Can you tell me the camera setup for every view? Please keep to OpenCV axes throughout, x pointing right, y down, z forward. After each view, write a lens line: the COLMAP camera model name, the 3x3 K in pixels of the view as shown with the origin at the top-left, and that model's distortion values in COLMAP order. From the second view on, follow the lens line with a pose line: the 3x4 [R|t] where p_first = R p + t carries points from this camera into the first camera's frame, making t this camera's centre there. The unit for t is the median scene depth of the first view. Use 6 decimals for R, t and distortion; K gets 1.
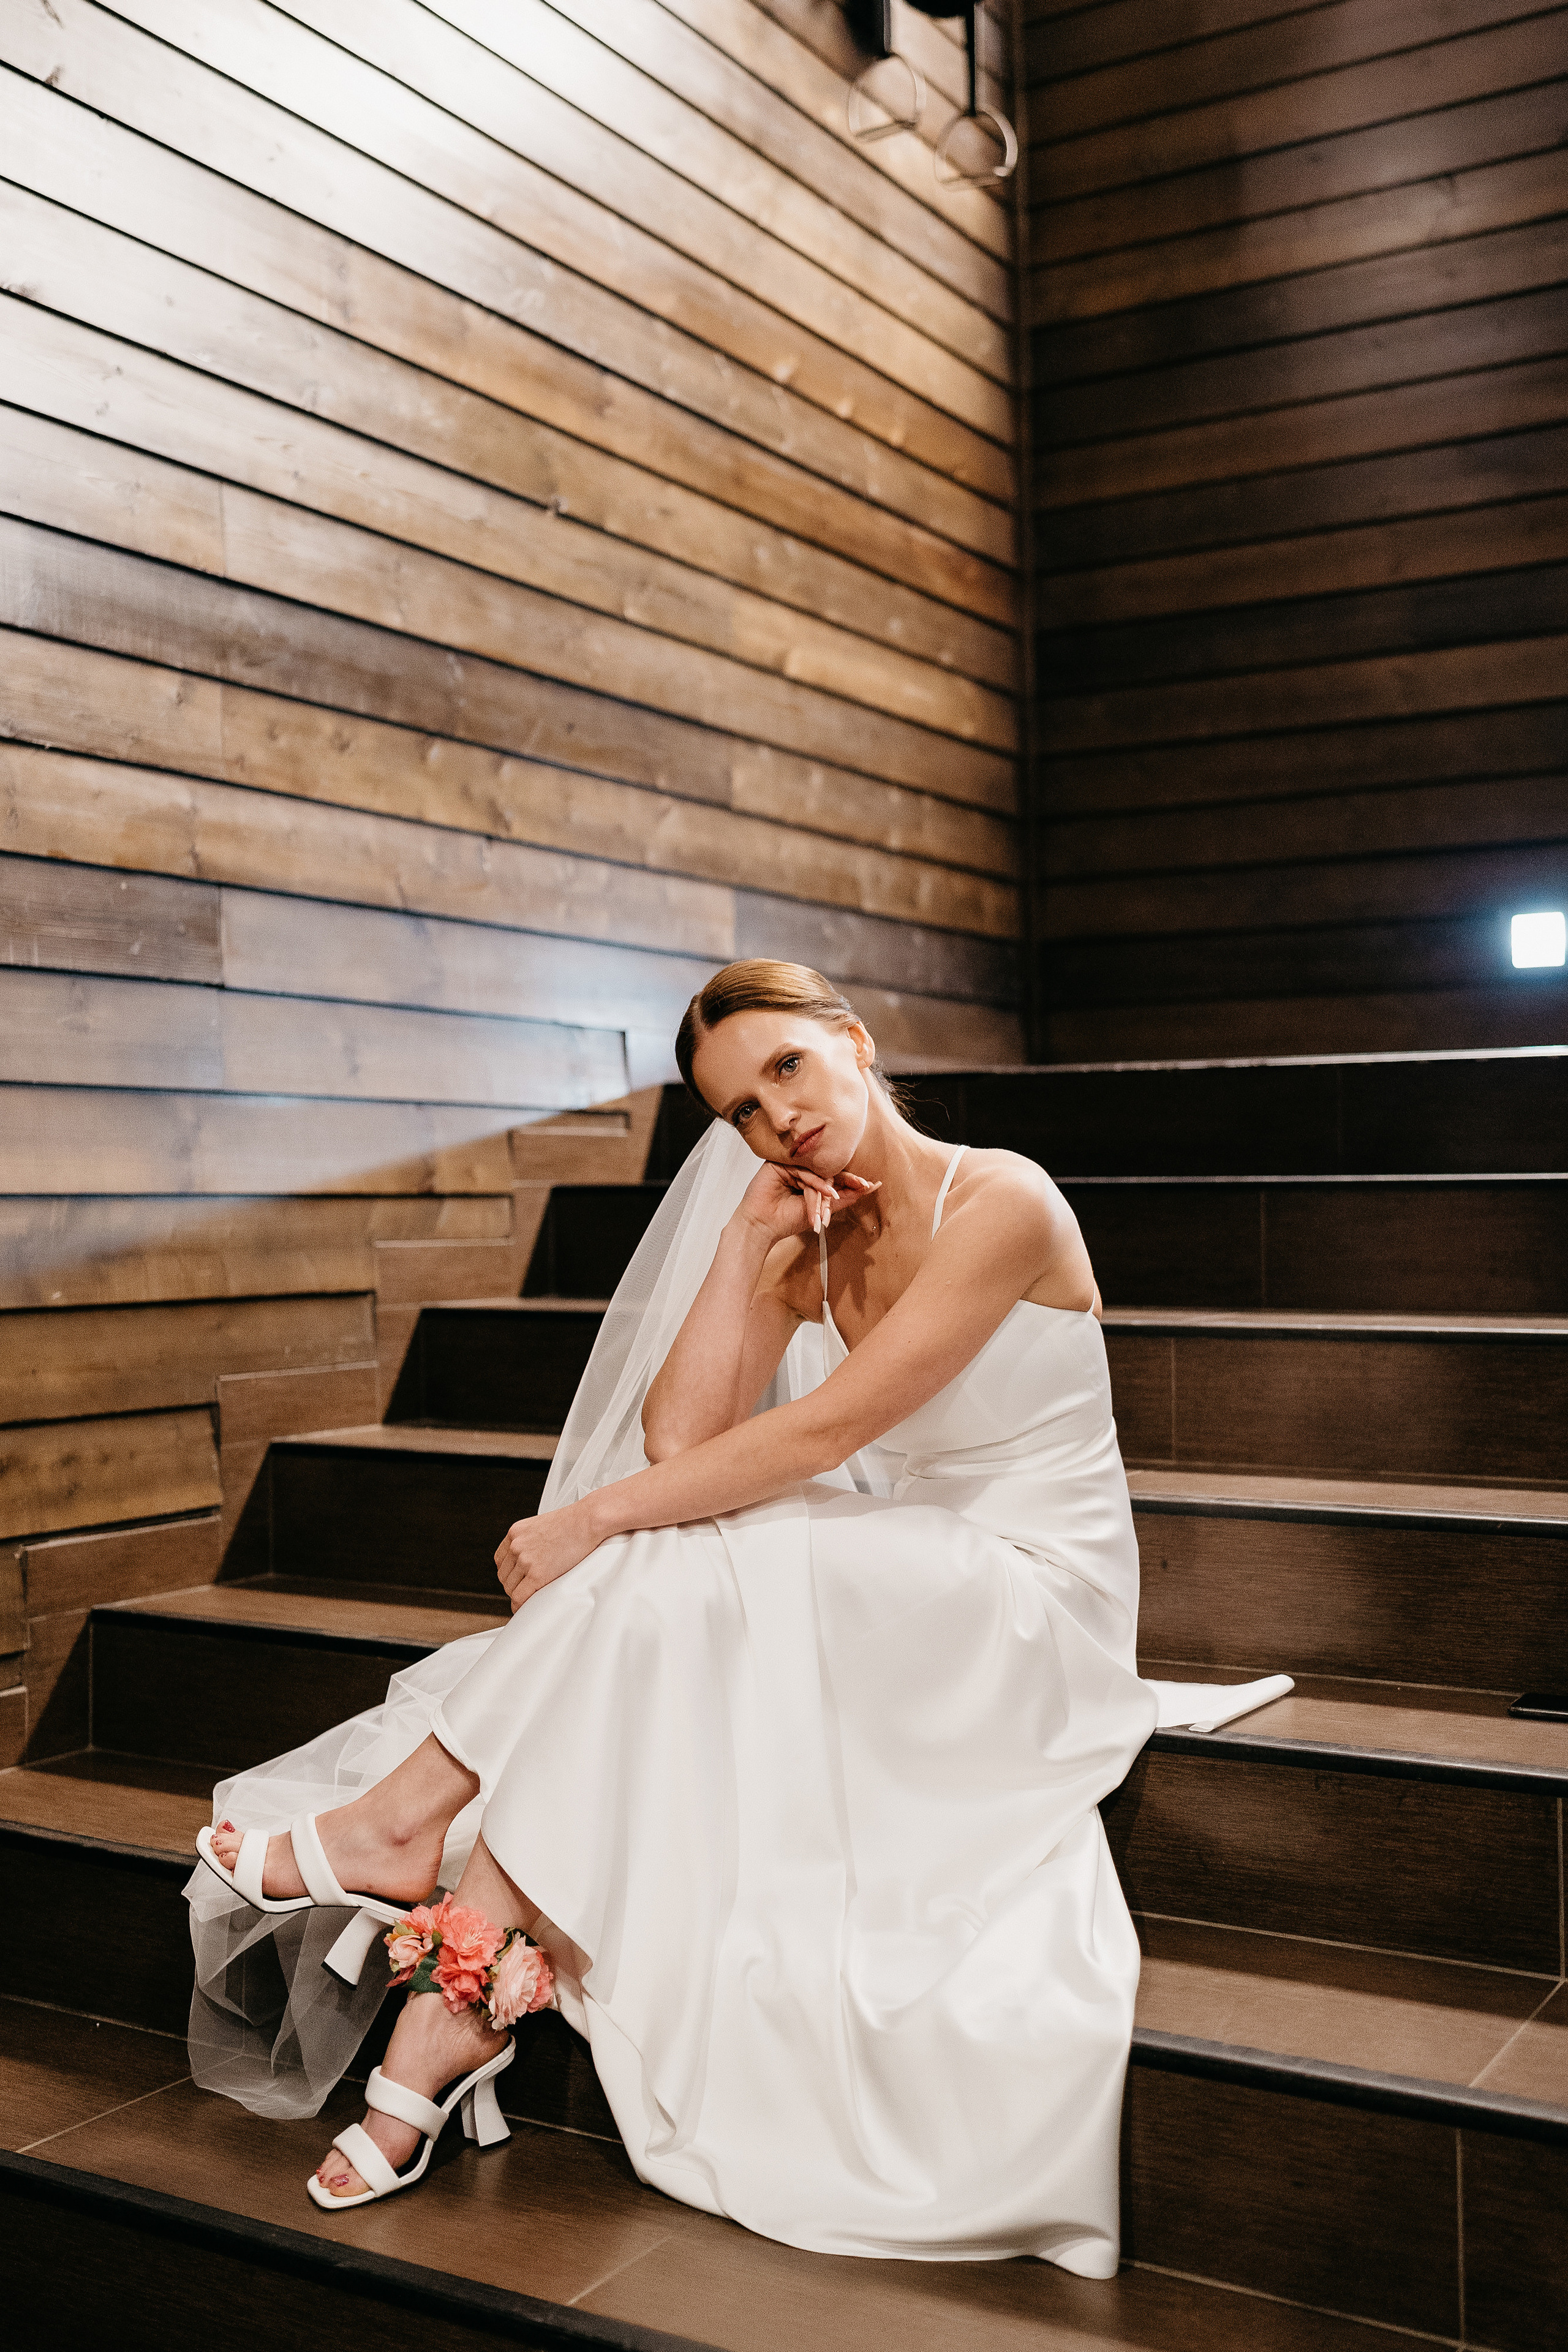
lens RADIAL K [[2488.0, 0, 787.8], [0, 2488.0, 1142.8], [0, 0, 1]] dist [-0.006810, 0.033039]
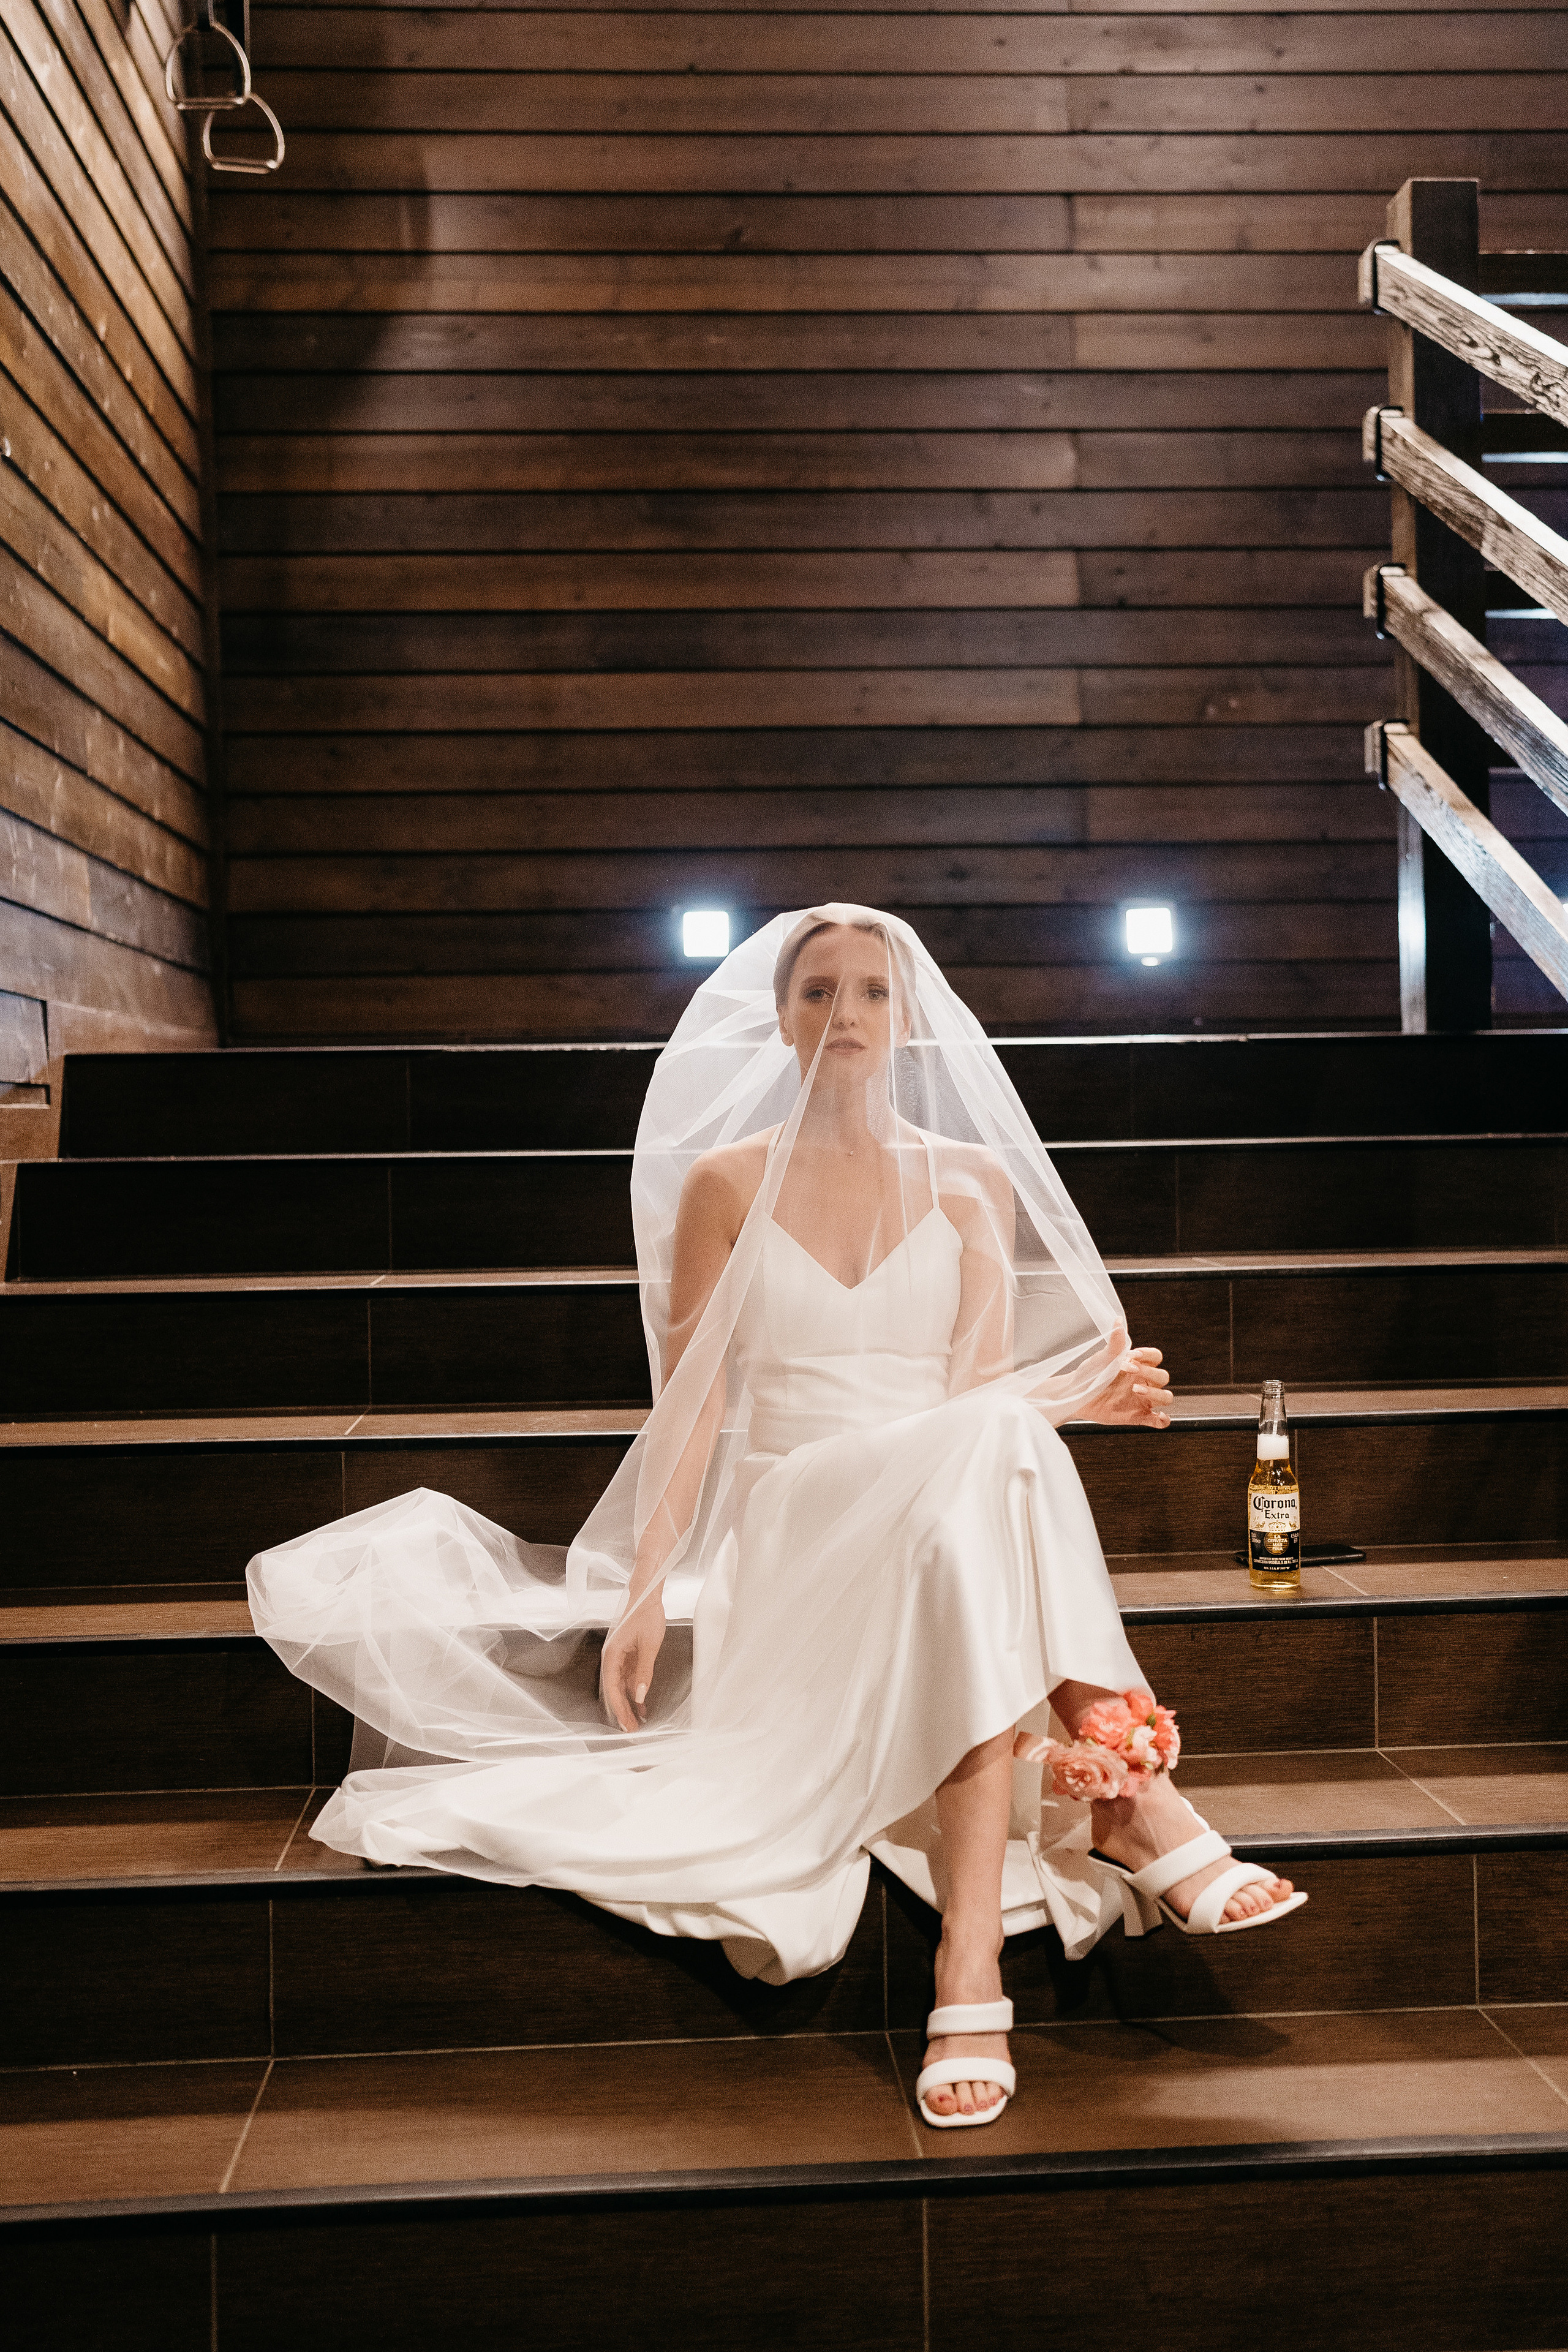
lens RADIAL K [[2420.0, 0, 772.7], [0, 2420.0, 1146.5], [0, 0, 1]] dist [-0.007952, 0.115654]
pose [[0.832029, -0.008486, 0.554668, -0.329203], [-0.004452, 0.999749, 0.021972, -0.008860], [-0.554715, -0.020751, 0.831782, 0.047503]]
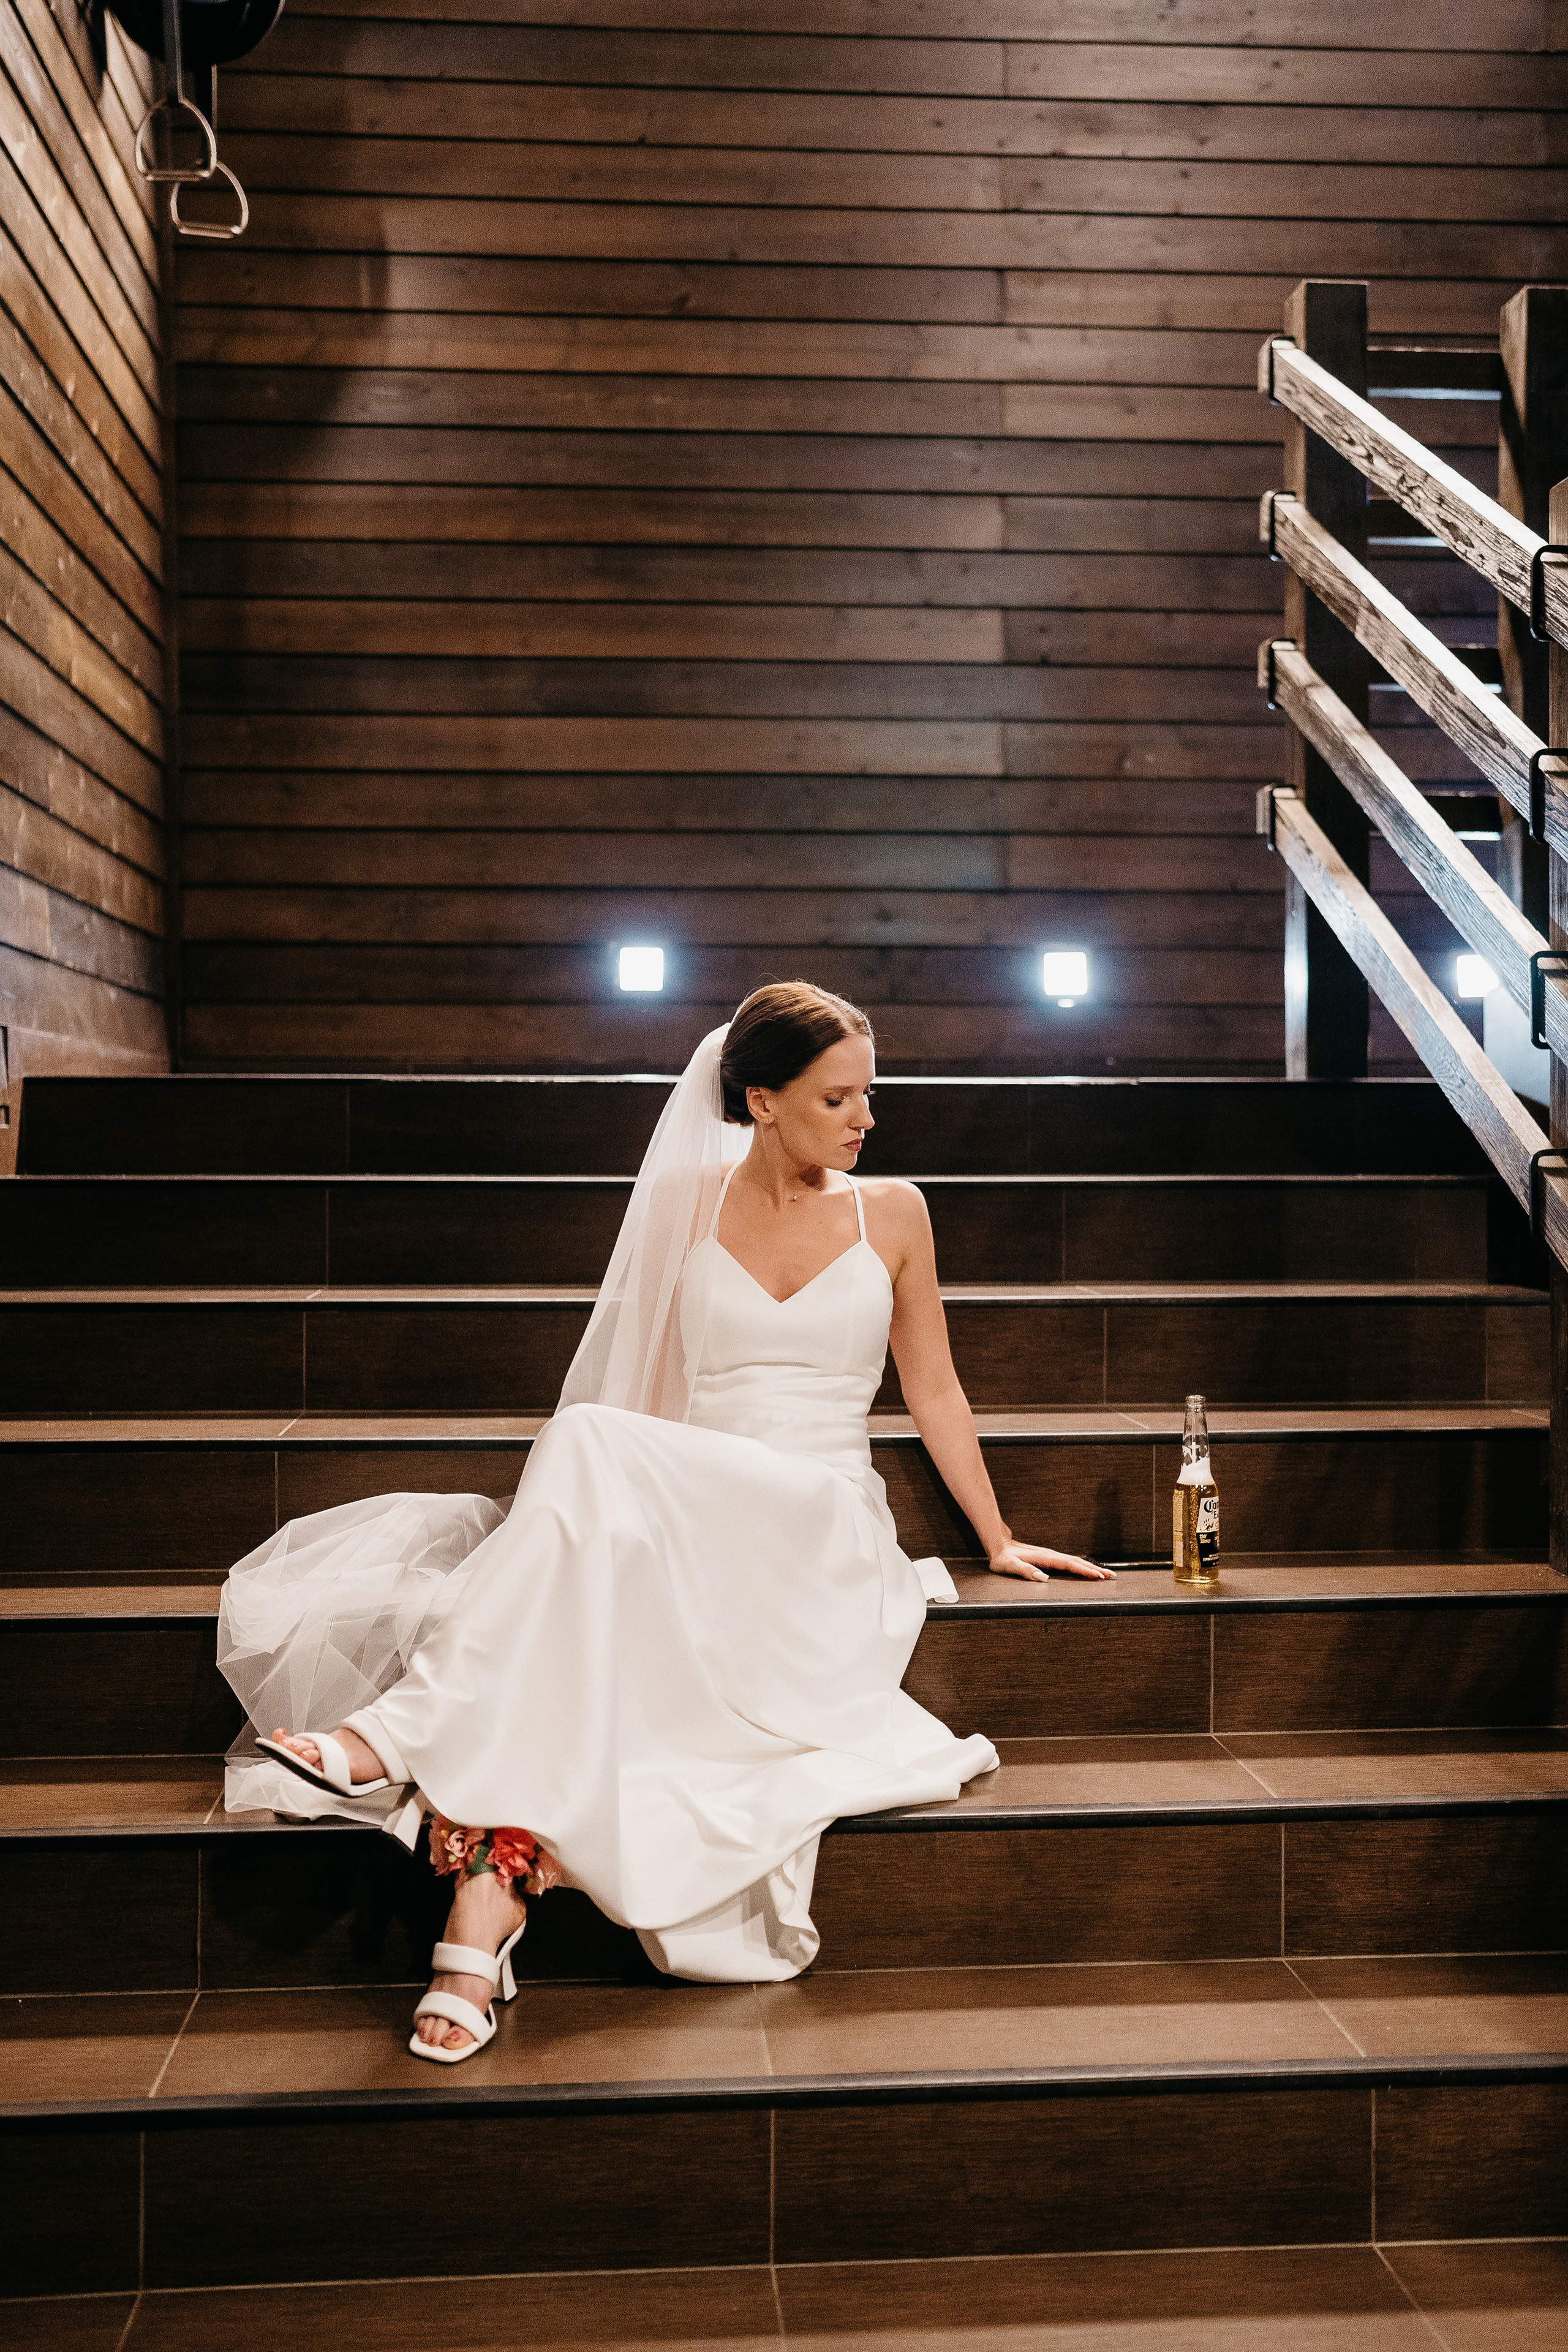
lens RADIAL K [[2440.2, 0, 784.0], [0, 2440.2, 1176.0], [0, 0, 1]] dist [-0.015110, 0.119737]
pose [[0.820940, 0.004243, 0.570999, -0.351804], [-0.022404, 0.999442, 0.024784, -0.013698], [-0.570575, -0.033139, 0.820577, -0.019353]]
